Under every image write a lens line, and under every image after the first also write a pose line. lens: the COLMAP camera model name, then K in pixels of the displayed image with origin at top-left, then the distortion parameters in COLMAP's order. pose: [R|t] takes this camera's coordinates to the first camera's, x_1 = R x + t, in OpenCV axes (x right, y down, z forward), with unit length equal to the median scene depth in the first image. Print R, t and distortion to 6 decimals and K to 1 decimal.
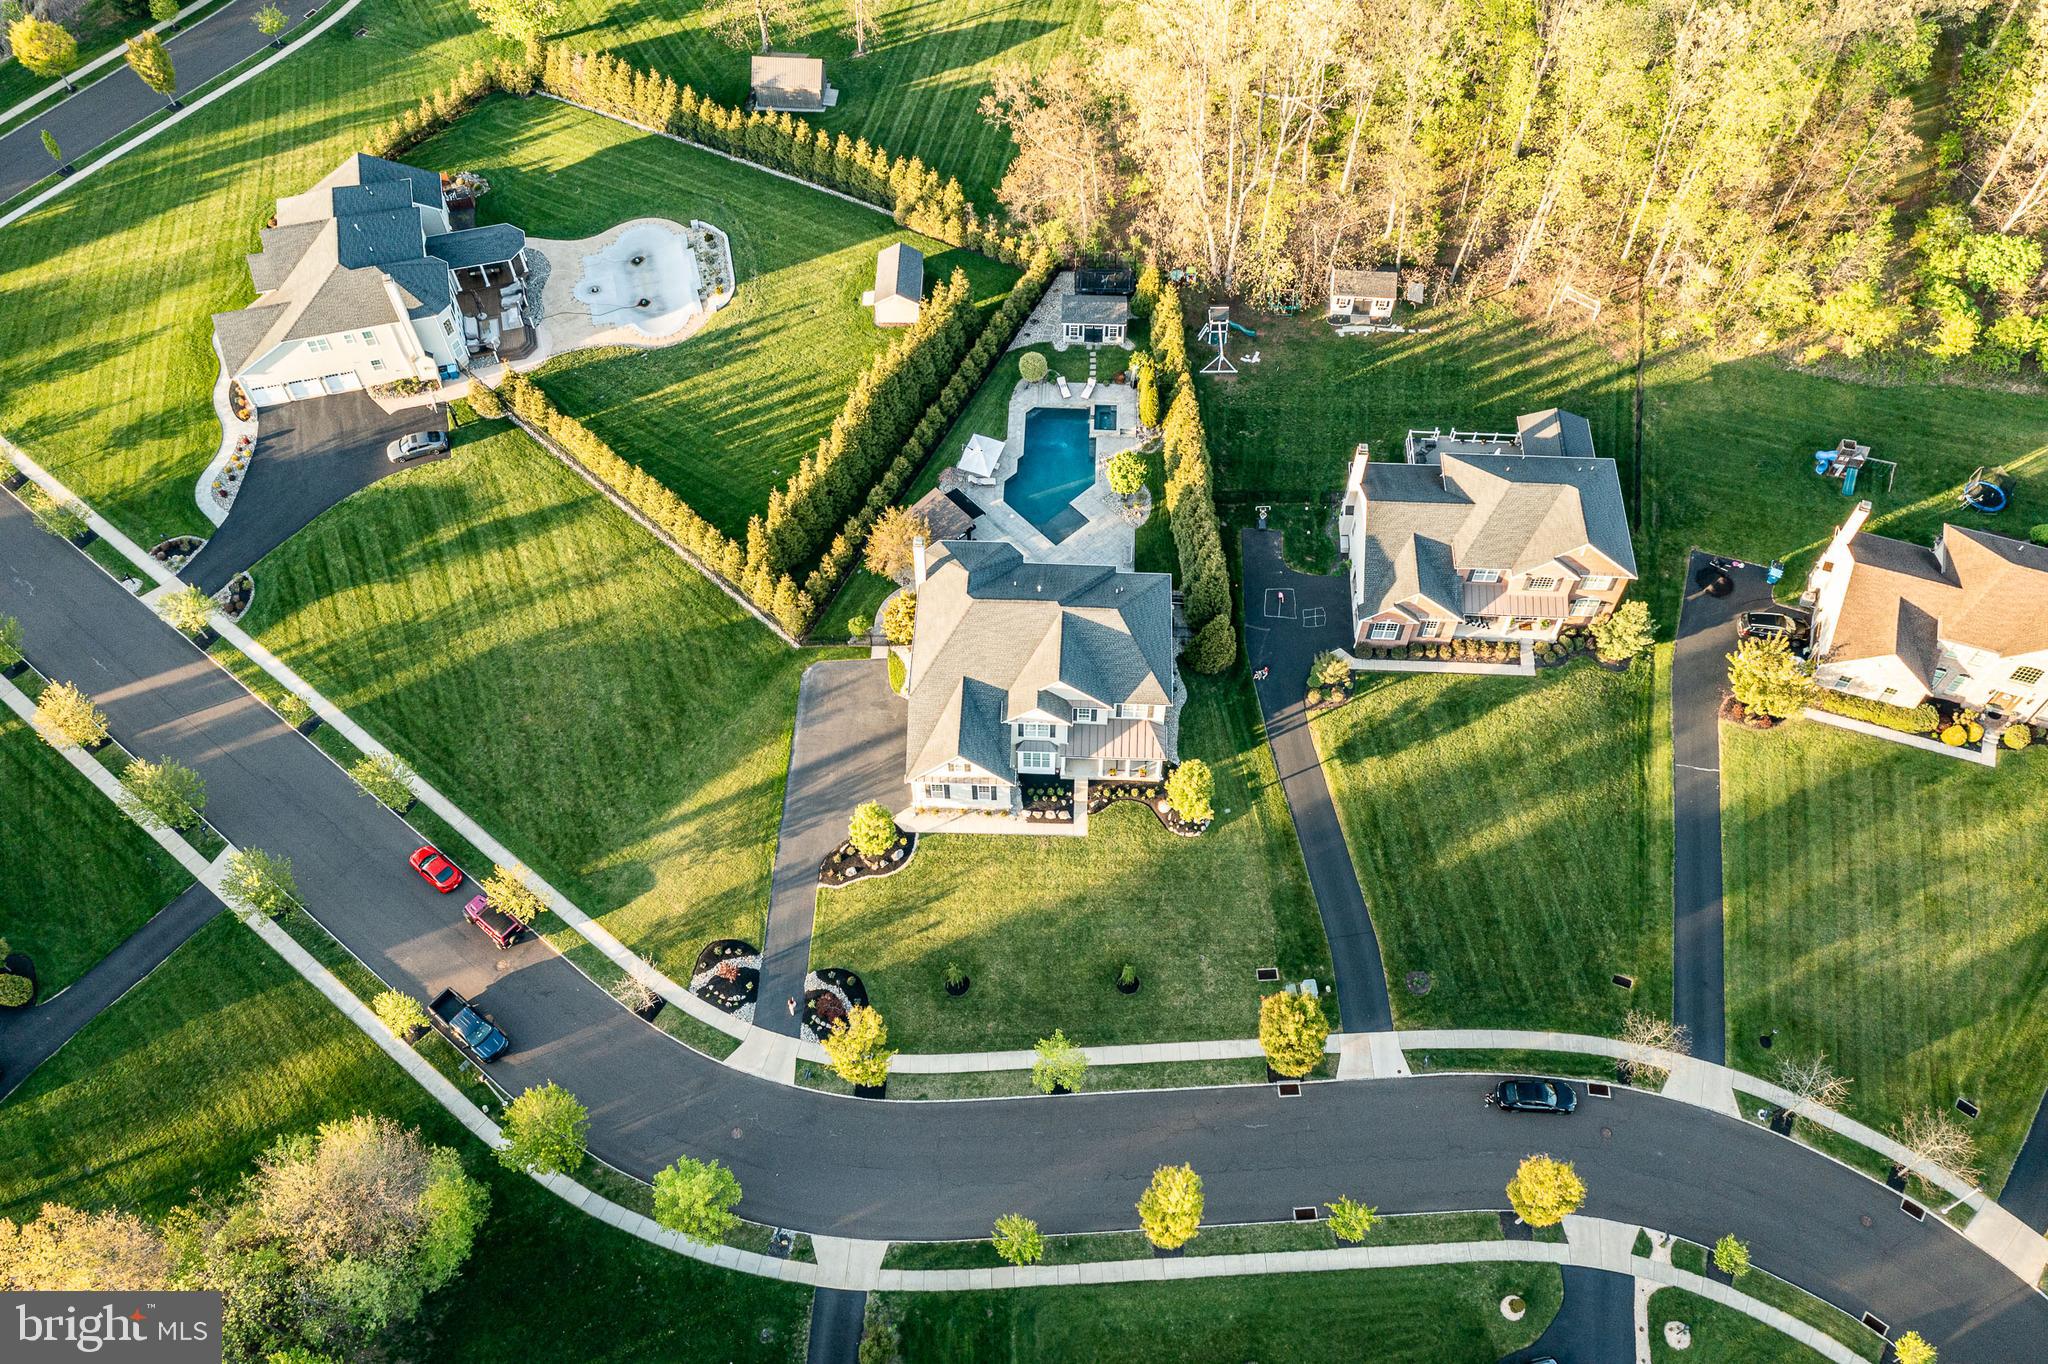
lens RADIAL K [[1627.2, 0, 1024.0], [0, 1627.2, 682.0], [0, 0, 1]] dist [-0.009454, 0.037913]
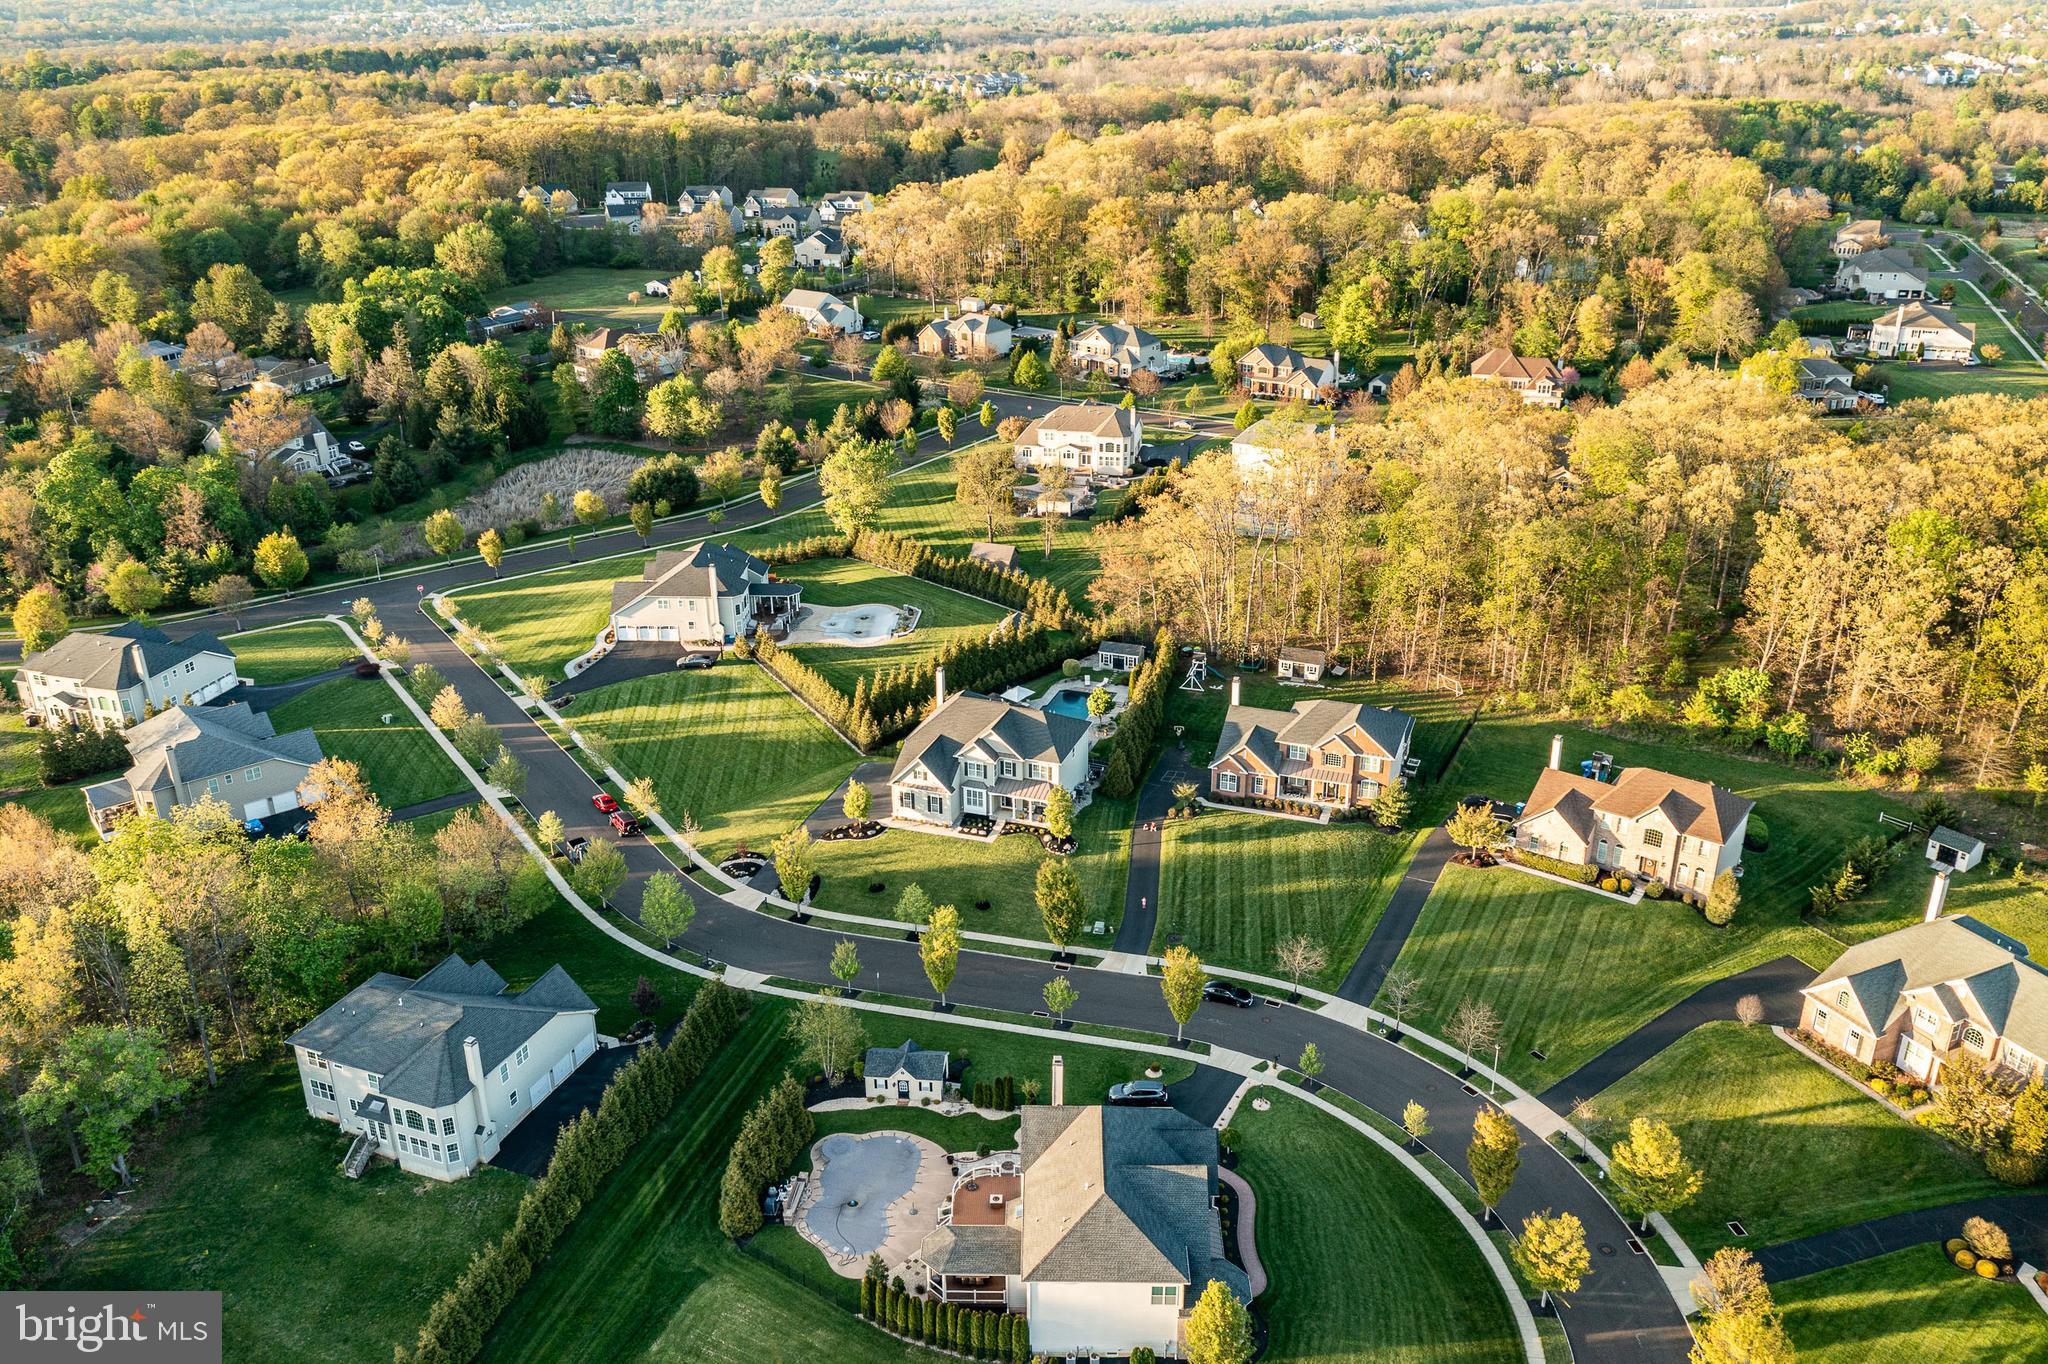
lens RADIAL K [[1627.2, 0, 1024.0], [0, 1627.2, 682.0], [0, 0, 1]] dist [-0.009454, 0.037913]
pose [[0.954068, 0.115419, -0.276464, 0.455655], [-0.245907, 0.828806, -0.502603, 0.704568], [0.171126, 0.547502, 0.819120, -0.310869]]
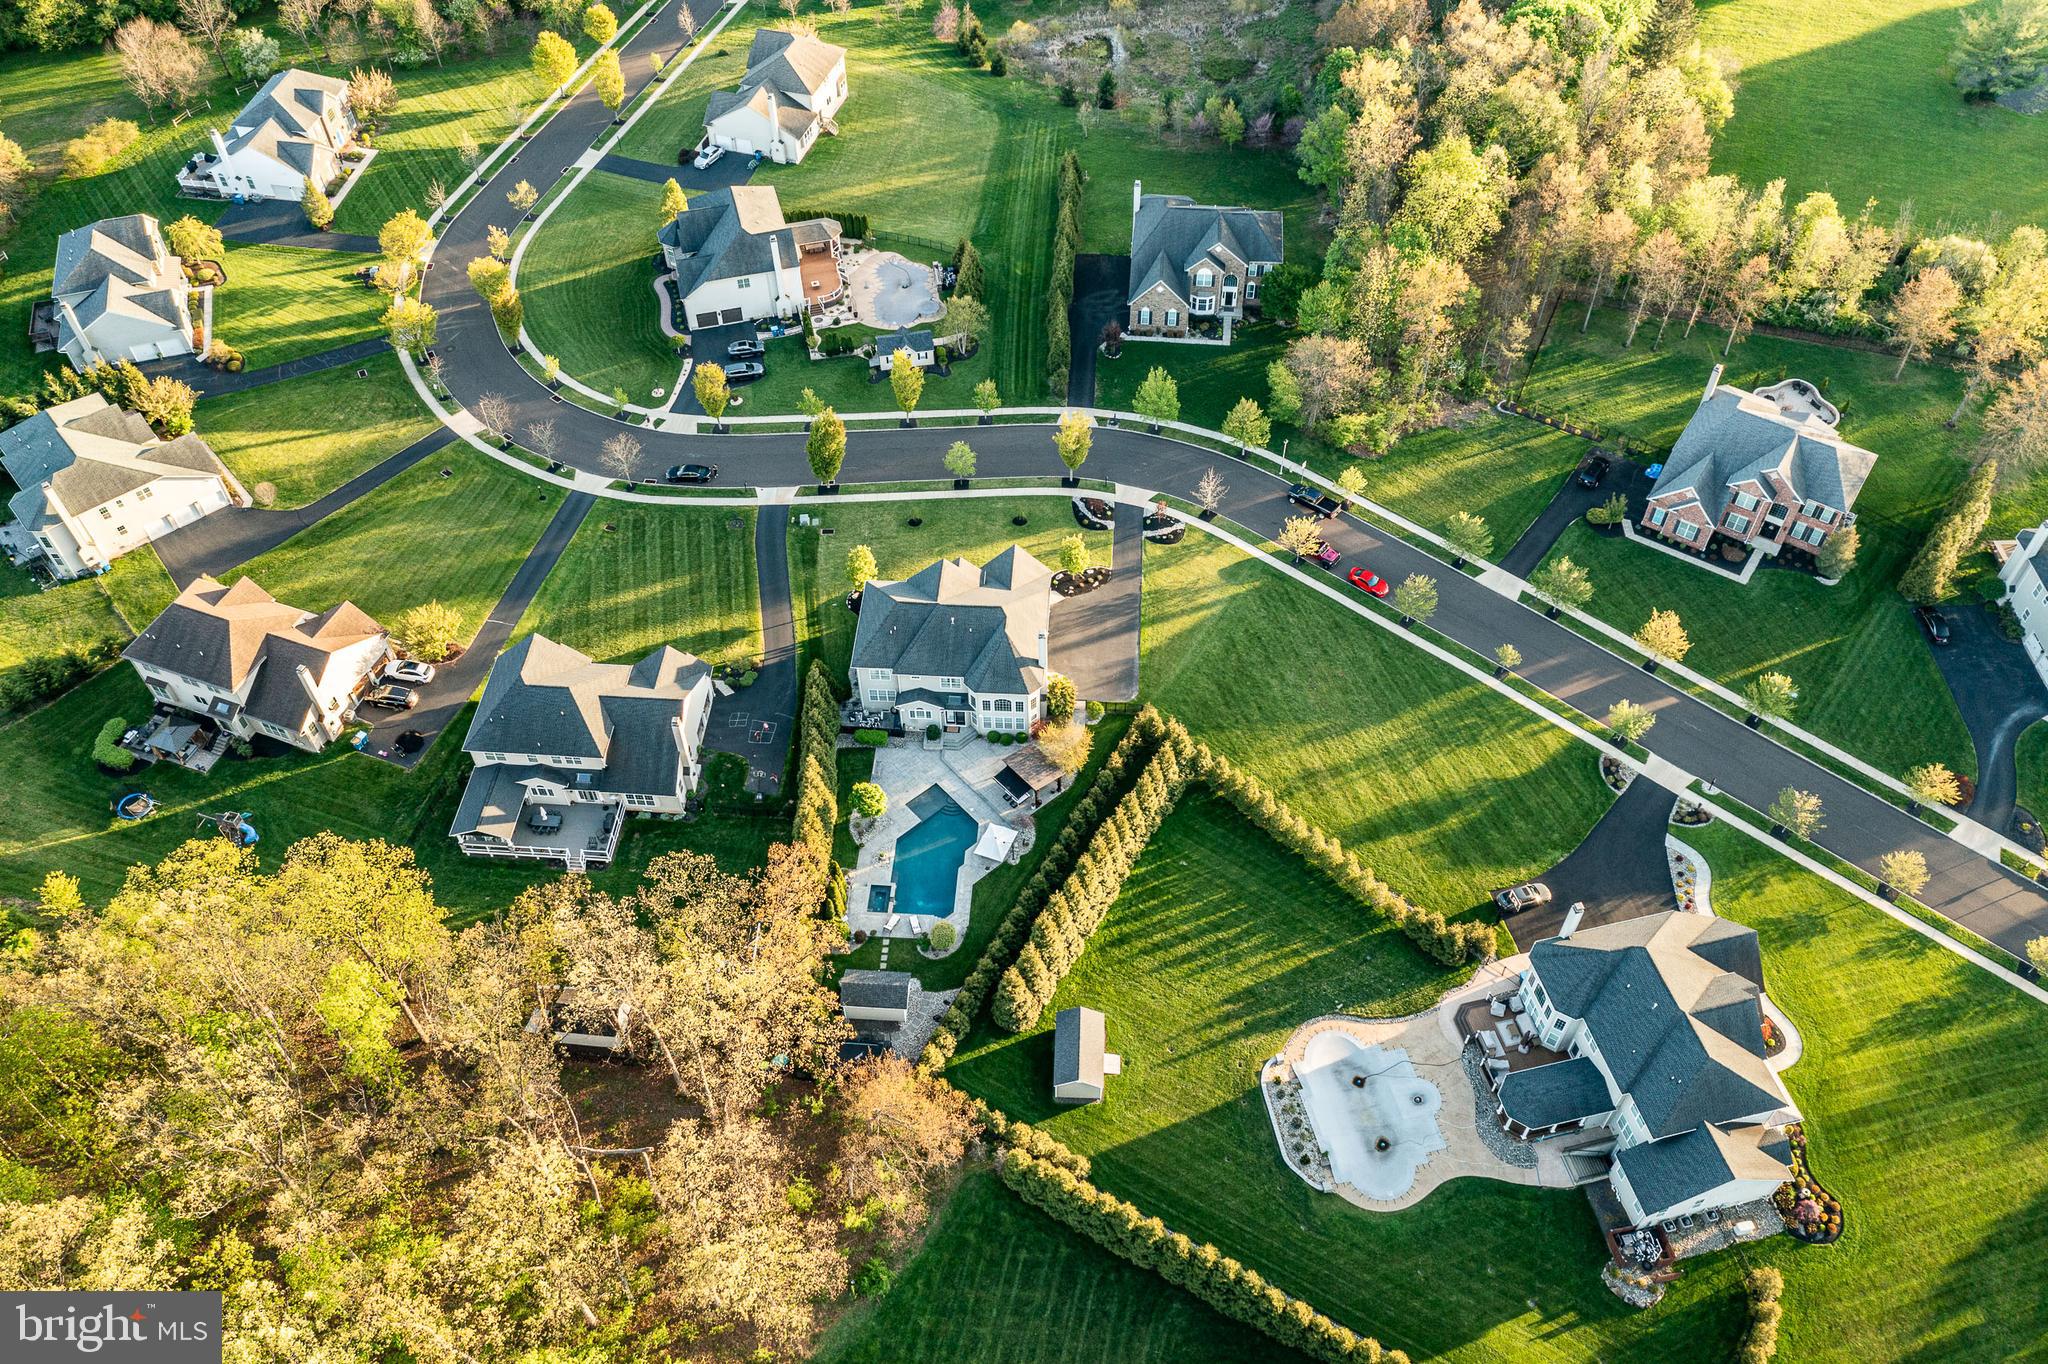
lens RADIAL K [[1637.7, 0, 1024.0], [0, 1637.7, 682.0], [0, 0, 1]] dist [-0.019334, 0.062712]
pose [[-0.999630, -0.007264, 0.026198, -0.082576], [0.027186, -0.273930, 0.961365, -1.325562], [0.000193, 0.961722, 0.274027, 0.655264]]
